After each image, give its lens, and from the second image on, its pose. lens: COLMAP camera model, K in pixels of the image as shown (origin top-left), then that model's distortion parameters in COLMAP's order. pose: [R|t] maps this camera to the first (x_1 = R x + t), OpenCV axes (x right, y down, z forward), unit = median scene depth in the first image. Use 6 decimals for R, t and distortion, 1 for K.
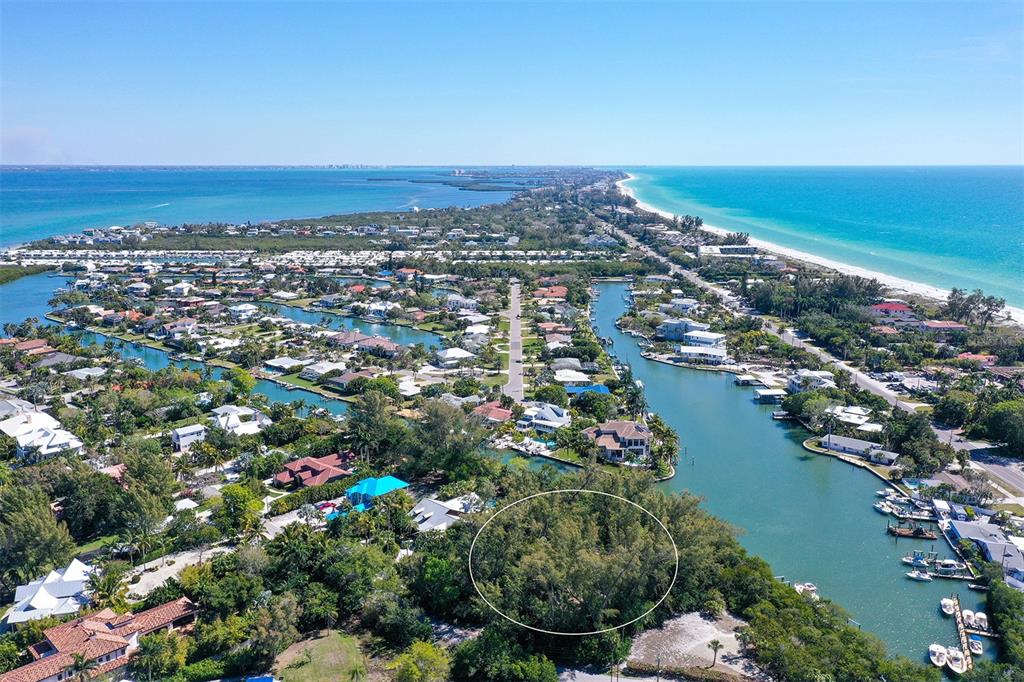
lens RADIAL K [[822.2, 0, 510.6], [0, 822.2, 337.0], [0, 0, 1]] dist [0.016410, 0.003811]
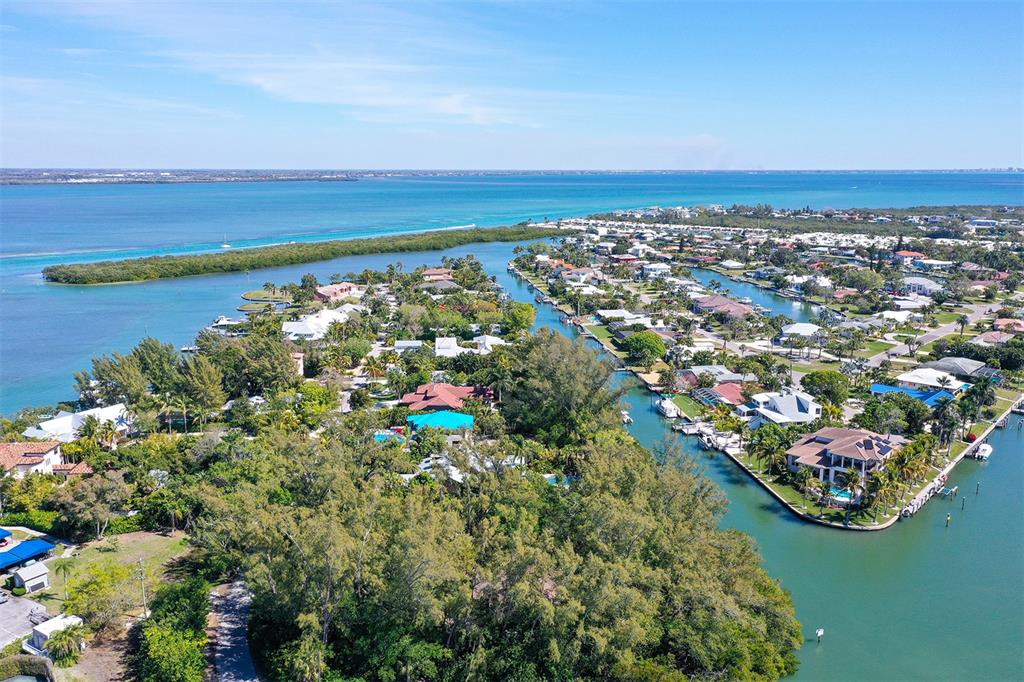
lens RADIAL K [[833.9, 0, 512.0], [0, 833.9, 341.0], [0, 0, 1]] dist [0.017458, 0.006168]
pose [[0.734394, 0.141698, -0.663768, 0.312826], [-0.144903, 0.988150, 0.050624, 0.037785], [0.663075, 0.059004, 0.746224, 0.315471]]
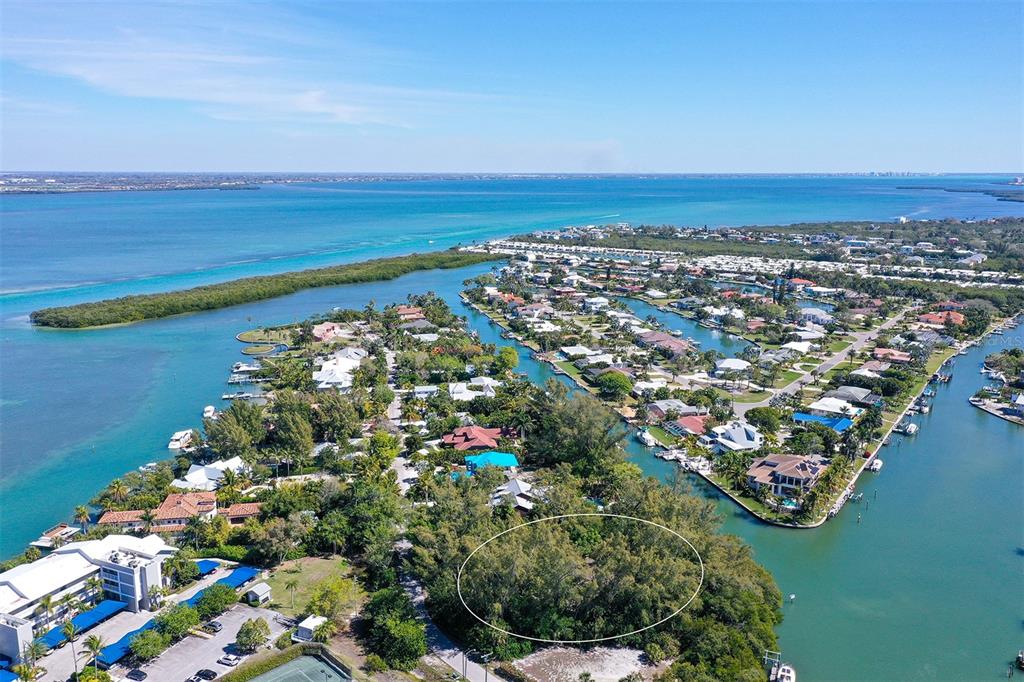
lens RADIAL K [[822.2, 0, 510.6], [0, 822.2, 337.0], [0, 0, 1]] dist [0.016410, 0.003811]
pose [[0.811024, 0.117986, -0.572992, 0.335826], [-0.123233, 0.991929, 0.029824, -0.010239], [0.571886, 0.046423, 0.819018, 0.091851]]
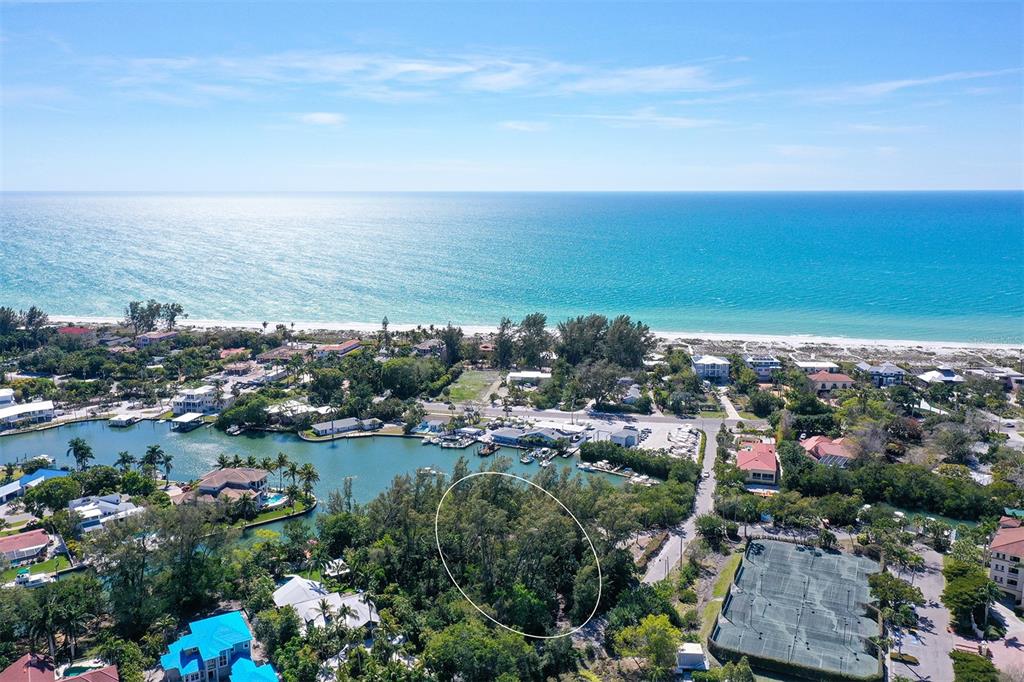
lens RADIAL K [[822.2, 0, 510.6], [0, 822.2, 337.0], [0, 0, 1]] dist [0.016410, 0.003811]
pose [[0.233001, -0.170070, 0.957490, -0.538785], [0.199010, 0.972091, 0.124236, -0.074215], [-0.951896, 0.161603, 0.260344, 0.401675]]
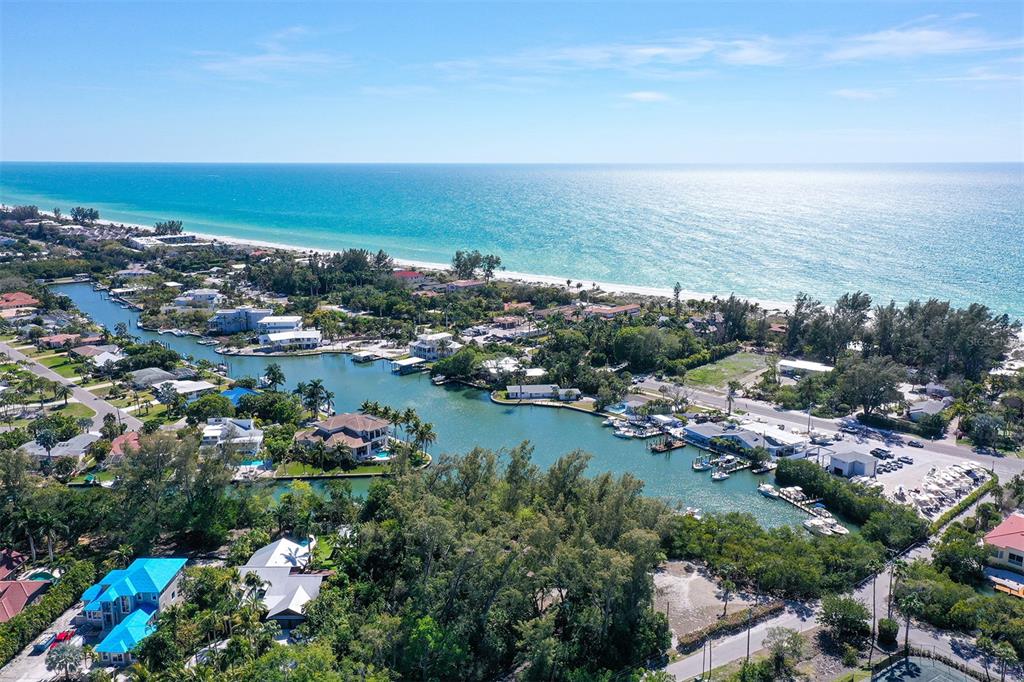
lens RADIAL K [[822.2, 0, 510.6], [0, 822.2, 337.0], [0, 0, 1]] dist [0.016410, 0.003811]
pose [[0.710018, -0.145105, 0.689072, -0.278402], [0.143387, 0.987830, 0.060271, -0.002558], [-0.689431, 0.056010, 0.722183, 0.235835]]
